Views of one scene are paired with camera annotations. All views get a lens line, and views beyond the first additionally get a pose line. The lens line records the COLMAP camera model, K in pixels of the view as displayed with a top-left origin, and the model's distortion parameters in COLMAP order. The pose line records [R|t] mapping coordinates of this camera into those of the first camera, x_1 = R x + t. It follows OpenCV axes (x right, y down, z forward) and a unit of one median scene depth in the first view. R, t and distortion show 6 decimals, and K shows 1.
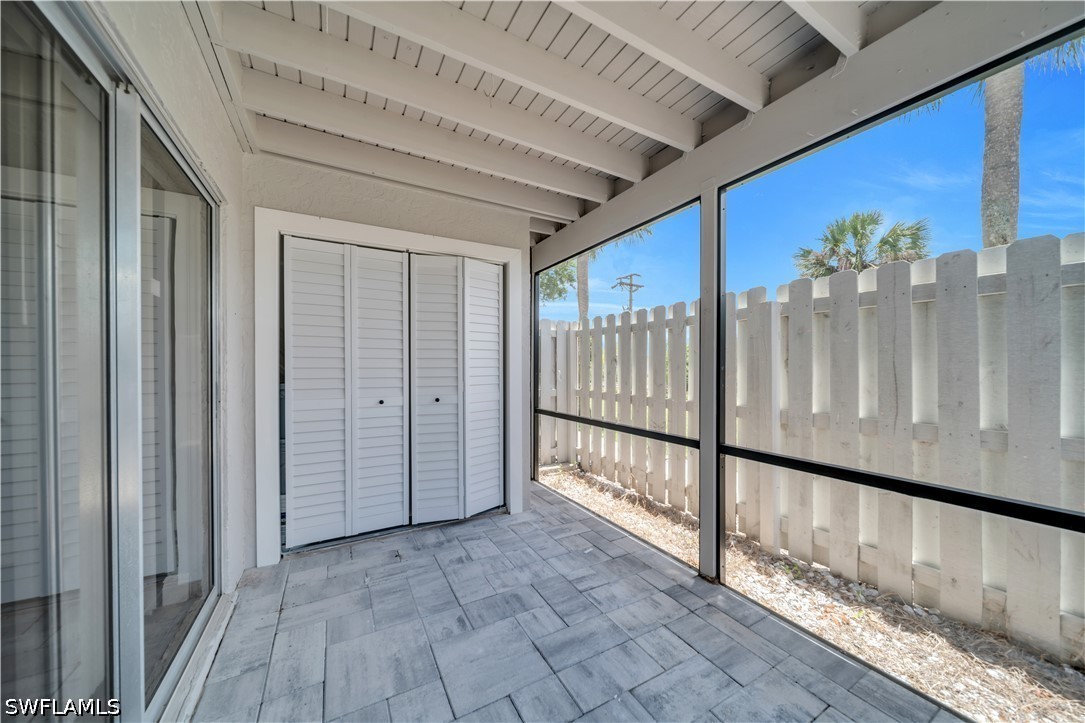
lens RADIAL K [[373.7, 0, 542.8], [0, 373.7, 368.1], [0, 0, 1]] dist [-0.001609, -0.000451]
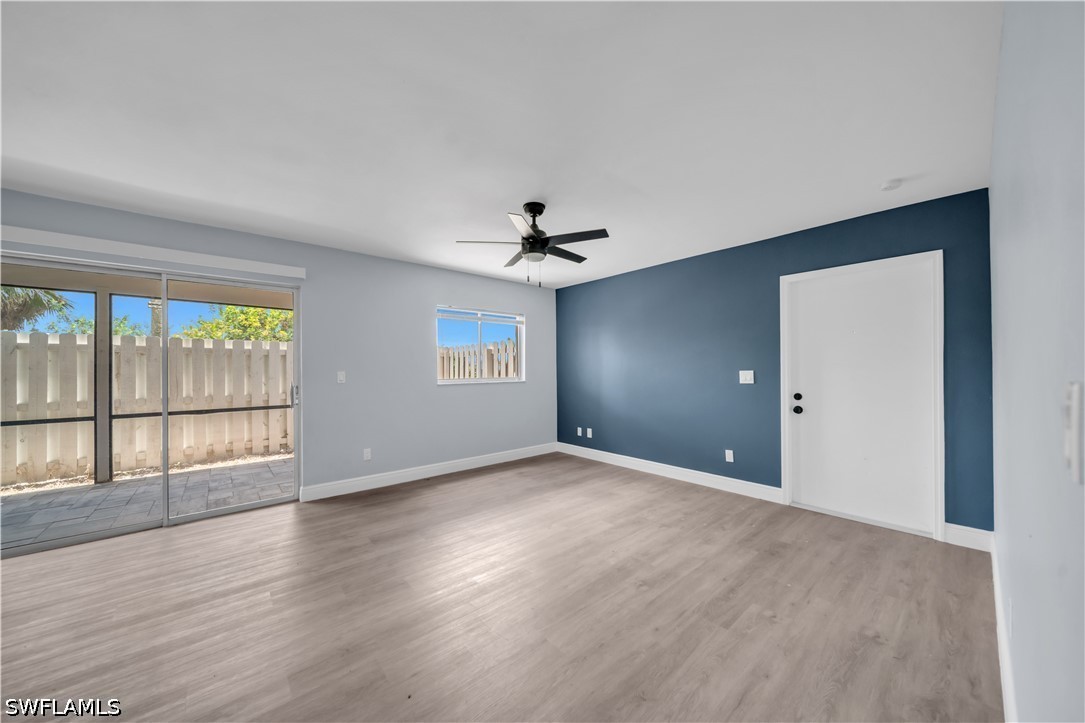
lens RADIAL K [[376.2, 0, 541.3], [0, 376.2, 369.2], [0, 0, 1]] dist [0.001228, -0.000075]
pose [[-0.196169, 0.002592, 0.980567, -1.571876], [0.012862, 0.999917, -0.000070, -0.017327], [-0.980486, 0.012598, -0.196186, -0.728597]]
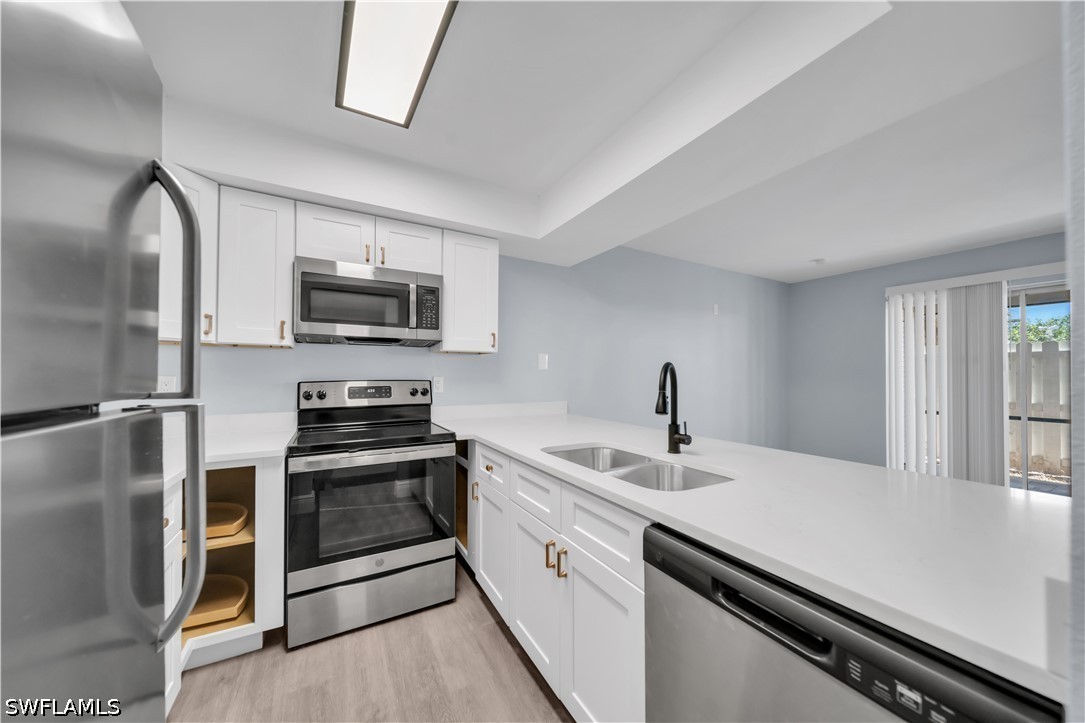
lens RADIAL K [[373.7, 0, 542.8], [0, 373.7, 368.1], [0, 0, 1]] dist [-0.001609, -0.000451]
pose [[0.999986, 0.005328, -0.000094, -1.989784], [-0.005329, 0.999774, -0.020583, -0.024297], [-0.000016, 0.020583, 0.999788, -0.790798]]
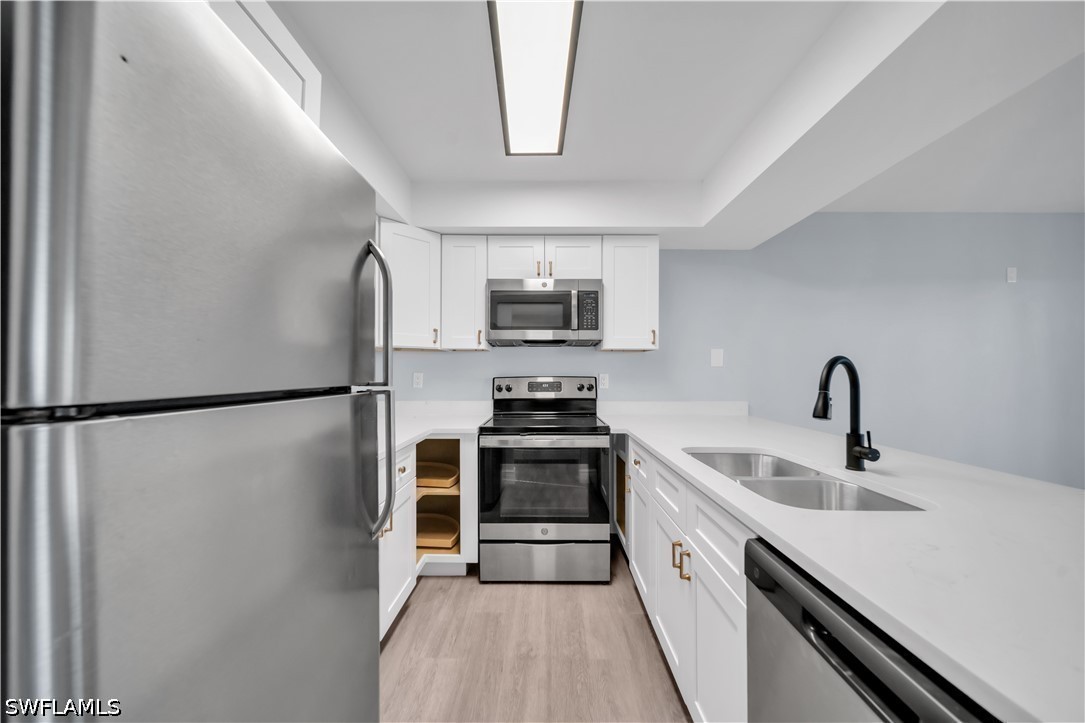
lens RADIAL K [[373.7, 0, 542.8], [0, 373.7, 368.1], [0, 0, 1]] dist [-0.001609, -0.000451]
pose [[0.865153, 0.000216, -0.501508, -1.890243], [-0.006280, 0.999926, -0.010403, -0.024027], [0.501469, 0.012150, 0.865090, -0.801289]]
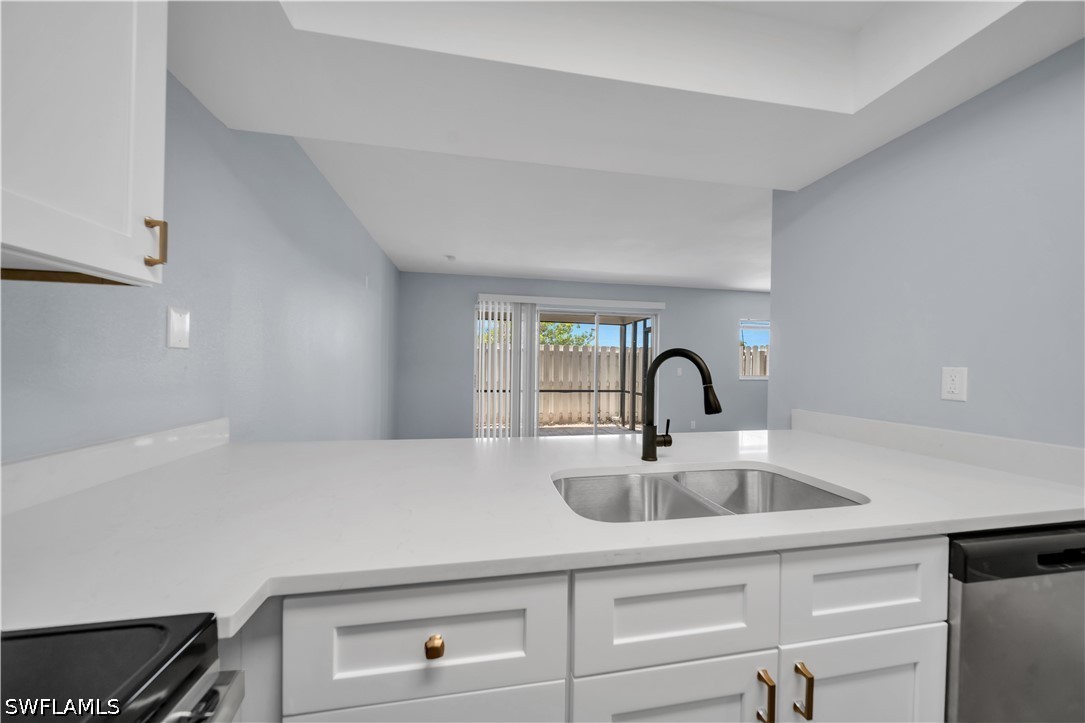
lens RADIAL K [[376.2, 0, 541.3], [0, 376.2, 369.2], [0, 0, 1]] dist [0.001228, -0.000075]
pose [[0.322455, -0.004327, 0.946575, -2.271816], [-0.006012, 0.999960, 0.006619, -0.023146], [-0.946566, -0.007825, 0.322416, -0.244040]]
